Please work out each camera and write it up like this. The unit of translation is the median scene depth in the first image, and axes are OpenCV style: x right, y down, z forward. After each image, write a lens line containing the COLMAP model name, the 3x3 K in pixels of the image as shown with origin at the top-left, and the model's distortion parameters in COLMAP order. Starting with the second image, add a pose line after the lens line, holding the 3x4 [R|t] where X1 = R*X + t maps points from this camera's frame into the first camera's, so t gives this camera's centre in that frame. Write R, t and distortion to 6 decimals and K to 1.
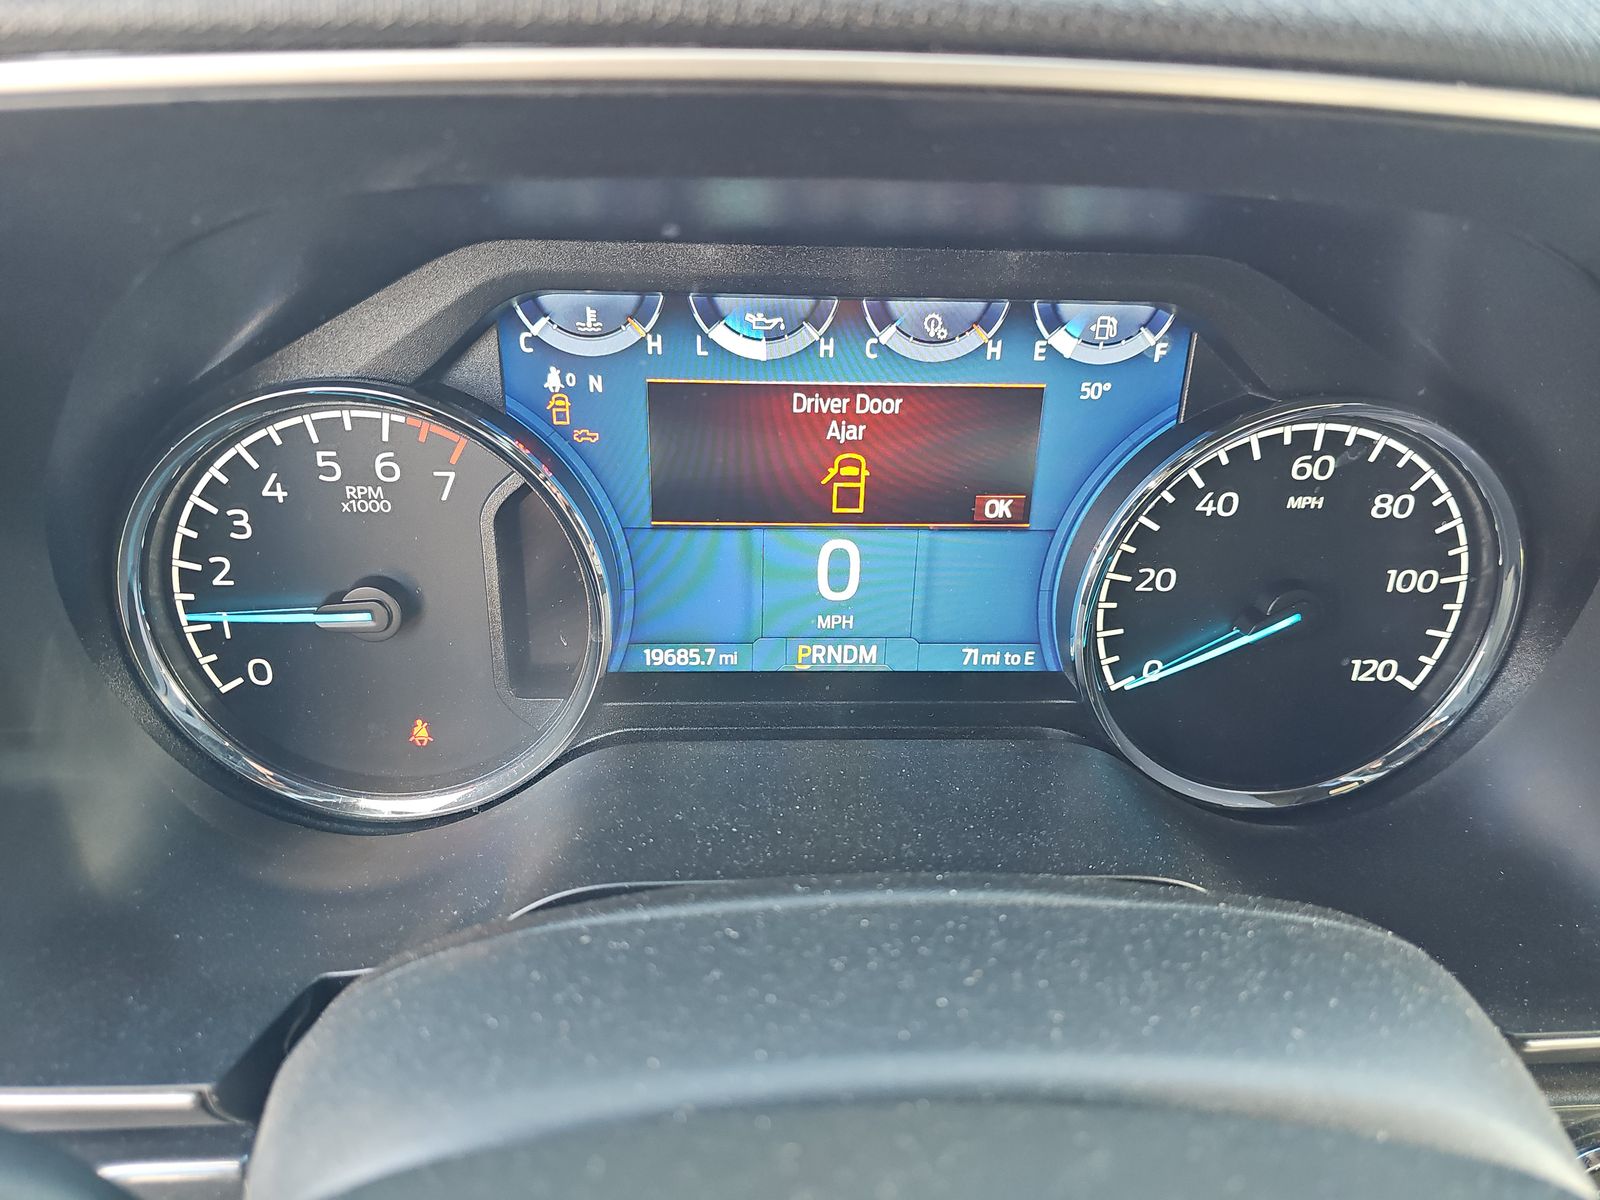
lens RADIAL K [[1066.8, 0, 796.2], [0, 1066.8, 597.2], [0, 0, 1]] dist [-0.007967, -0.004651]
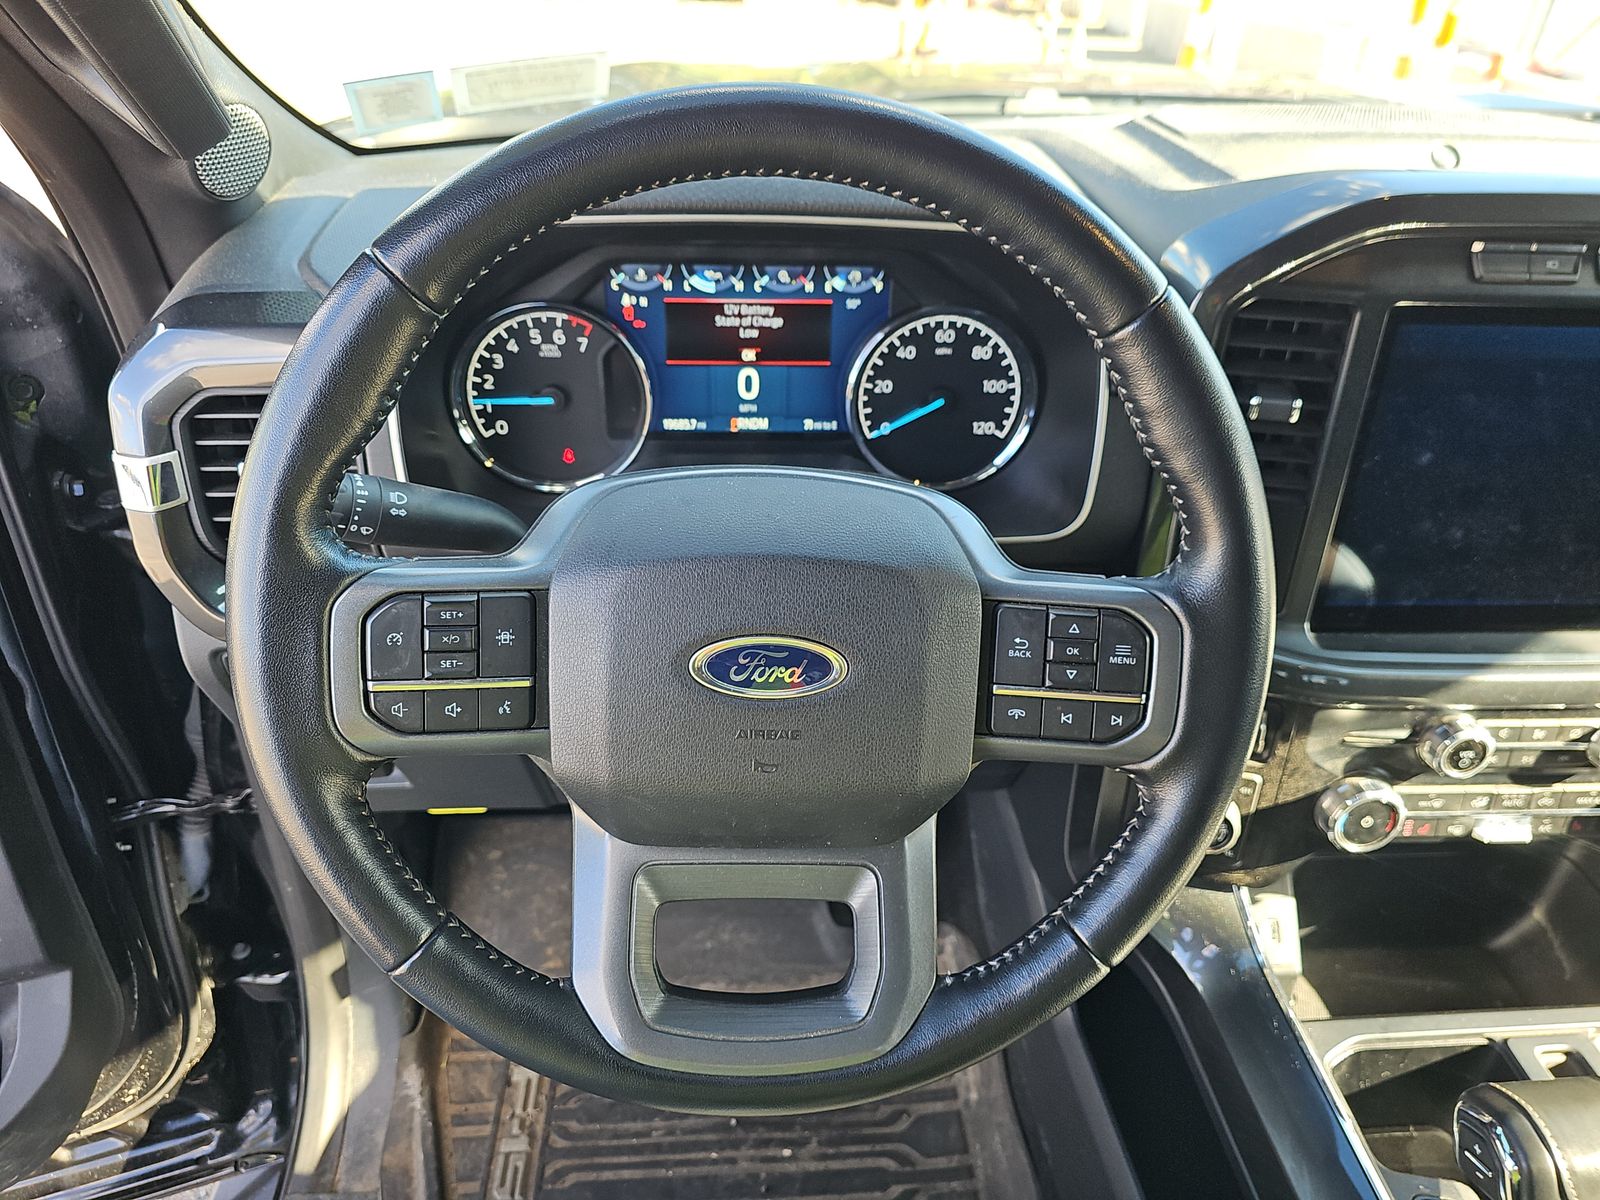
lens RADIAL K [[1066.8, 0, 804.4], [0, 1066.8, 604.0], [0, 0, 1]] dist [-0.007967, -0.004651]
pose [[0.999965, -0.003402, -0.007602, 0.185951], [0.003808, 0.998527, 0.054128, 0.342490], [0.007407, -0.054155, 0.998505, -1.399303]]
